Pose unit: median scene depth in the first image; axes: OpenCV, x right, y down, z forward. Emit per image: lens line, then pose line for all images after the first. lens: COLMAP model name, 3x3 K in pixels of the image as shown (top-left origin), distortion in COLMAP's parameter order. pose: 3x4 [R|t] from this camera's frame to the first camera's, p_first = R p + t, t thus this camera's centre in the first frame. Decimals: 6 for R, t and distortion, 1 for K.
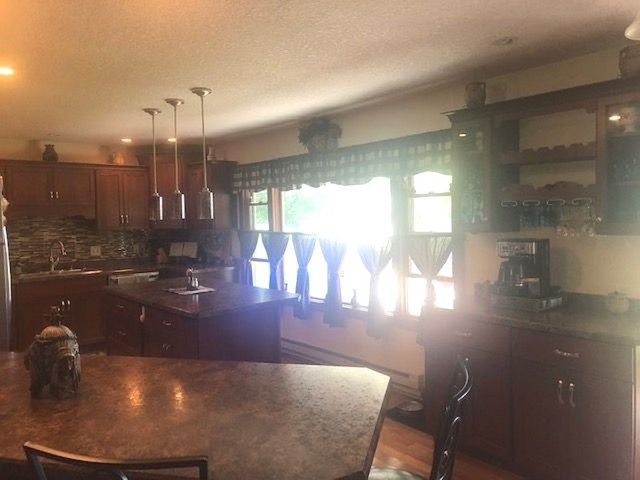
lens RADIAL K [[531.6, 0, 320.0], [0, 531.6, 240.0], [0, 0, 1]] dist [0.001837, -0.001323]
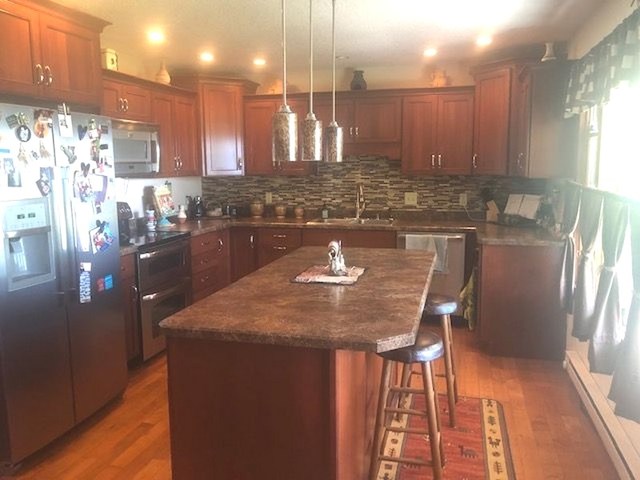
lens RADIAL K [[531.6, 0, 320.0], [0, 531.6, 240.0], [0, 0, 1]] dist [0.001837, -0.001323]
pose [[0.561086, 0.133281, -0.816957, 0.180361], [-0.038037, 0.990061, 0.135398, -0.022766], [0.826883, -0.044895, 0.560579, 0.434273]]
